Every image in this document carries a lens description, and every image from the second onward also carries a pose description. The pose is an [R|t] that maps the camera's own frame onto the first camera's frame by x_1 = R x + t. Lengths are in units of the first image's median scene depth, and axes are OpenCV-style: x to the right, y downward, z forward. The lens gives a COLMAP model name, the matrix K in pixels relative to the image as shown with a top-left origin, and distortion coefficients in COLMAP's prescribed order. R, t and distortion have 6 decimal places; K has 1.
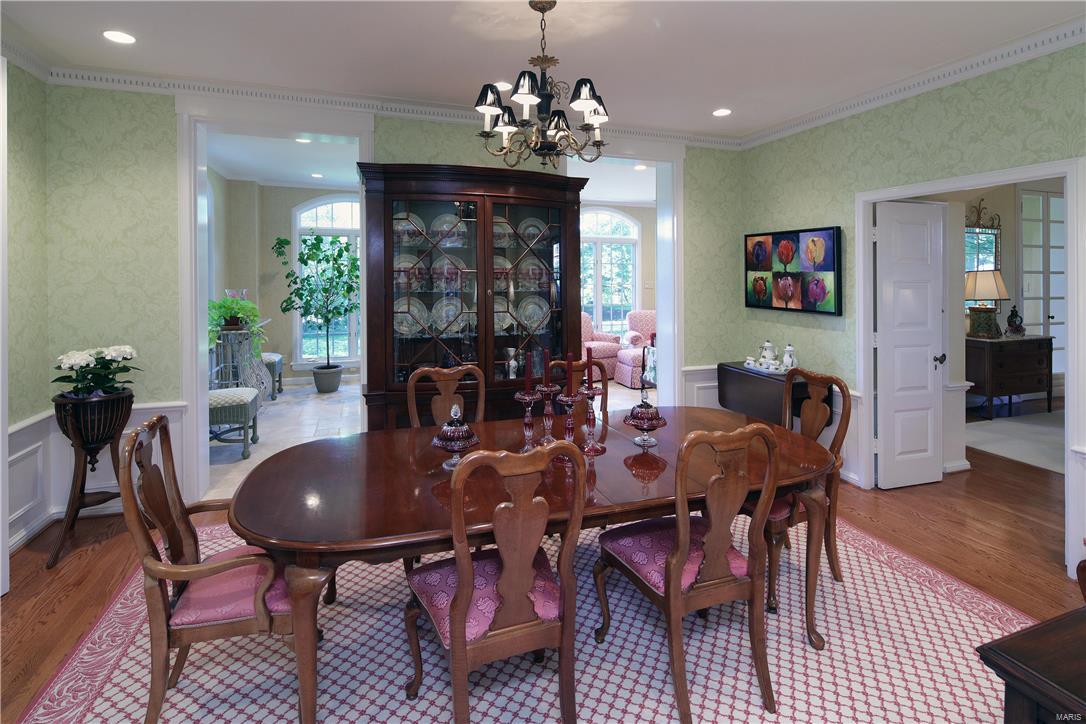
lens RADIAL K [[526.4, 0, 547.7], [0, 526.4, 280.8], [0, 0, 1]] dist [0.018362, 0.000042]
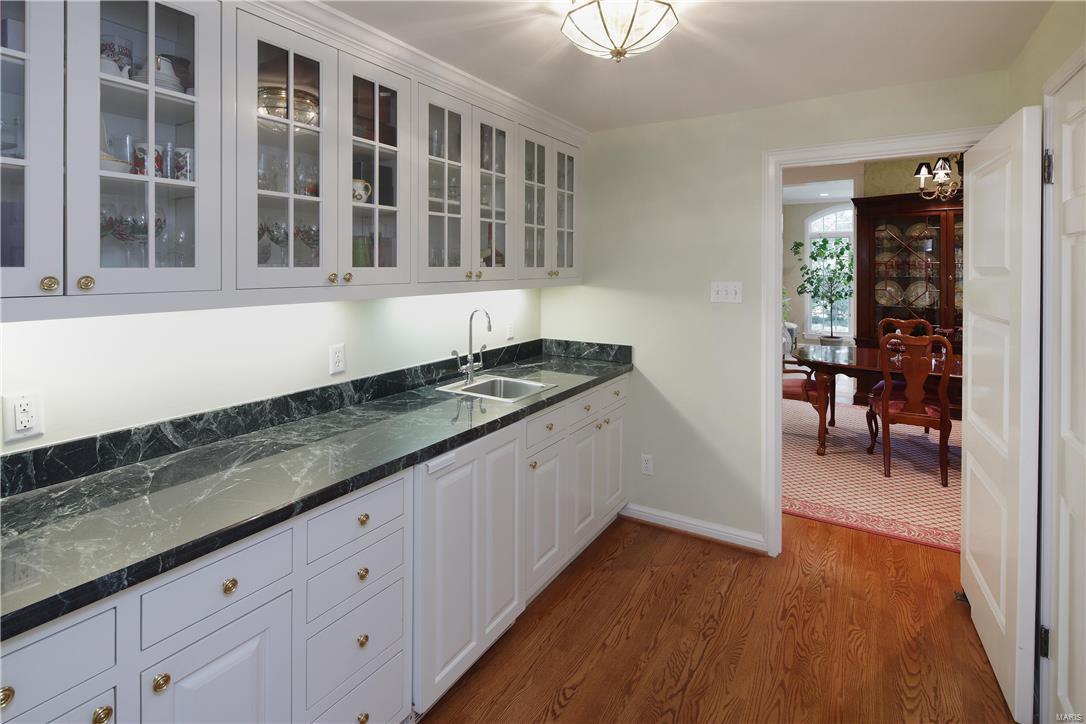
lens RADIAL K [[526.4, 0, 547.7], [0, 526.4, 280.8], [0, 0, 1]] dist [0.018362, 0.000042]
pose [[0.629647, 0.009864, -0.776819, 0.171067], [-0.003367, 0.999945, 0.009969, 0.010993], [0.776874, -0.003662, 0.629645, -0.401934]]
